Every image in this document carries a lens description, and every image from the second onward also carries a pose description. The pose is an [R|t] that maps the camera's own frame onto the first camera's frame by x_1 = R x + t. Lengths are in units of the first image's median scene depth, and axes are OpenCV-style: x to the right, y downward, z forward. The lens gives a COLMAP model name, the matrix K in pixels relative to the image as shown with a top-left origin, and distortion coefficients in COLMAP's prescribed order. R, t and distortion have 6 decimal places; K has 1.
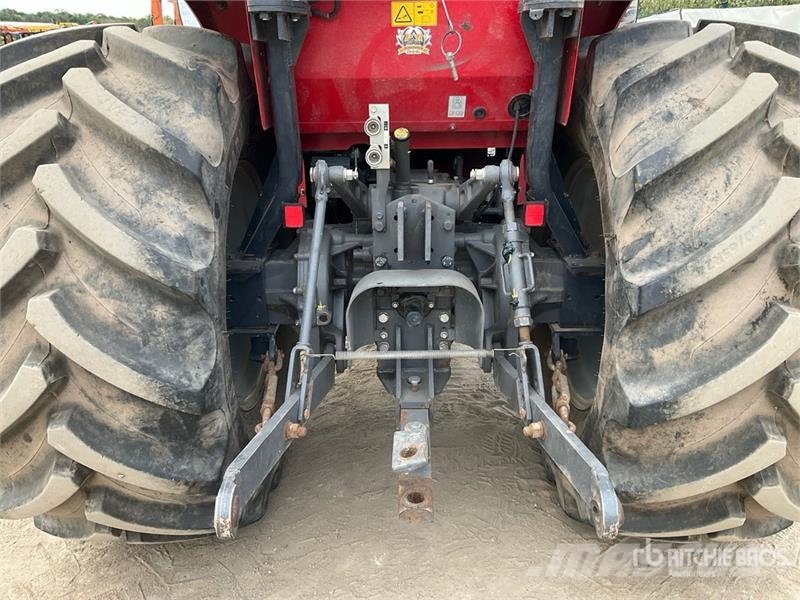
lens RADIAL K [[660.0, 0, 395.3], [0, 660.0, 303.2], [0, 0, 1]] dist [0.097916, -0.191811]
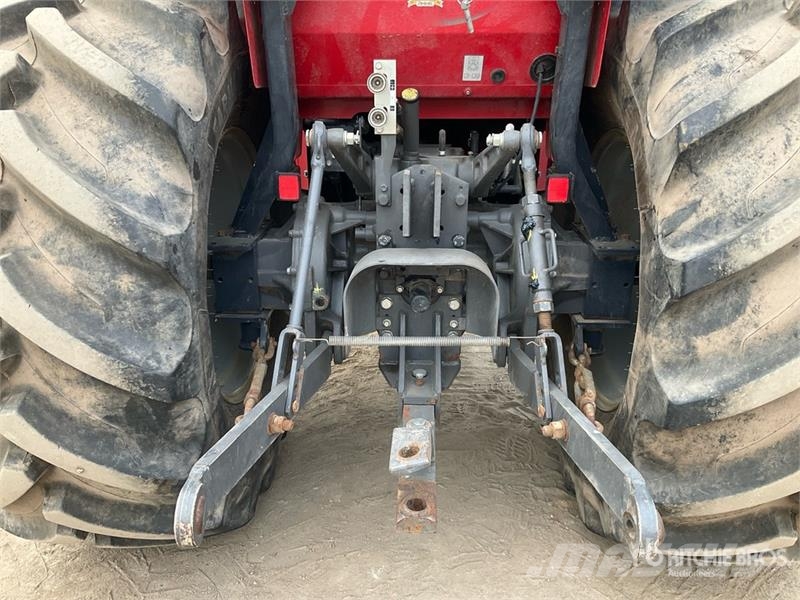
lens RADIAL K [[680.6, 0, 393.0], [0, 680.6, 296.2], [0, 0, 1]] dist [0.070964, -0.132000]
pose [[0.999614, 0.019544, -0.019729, 0.011677], [-0.019749, 0.999752, -0.010268, 0.029080], [0.019523, 0.010653, 0.999753, 0.098112]]
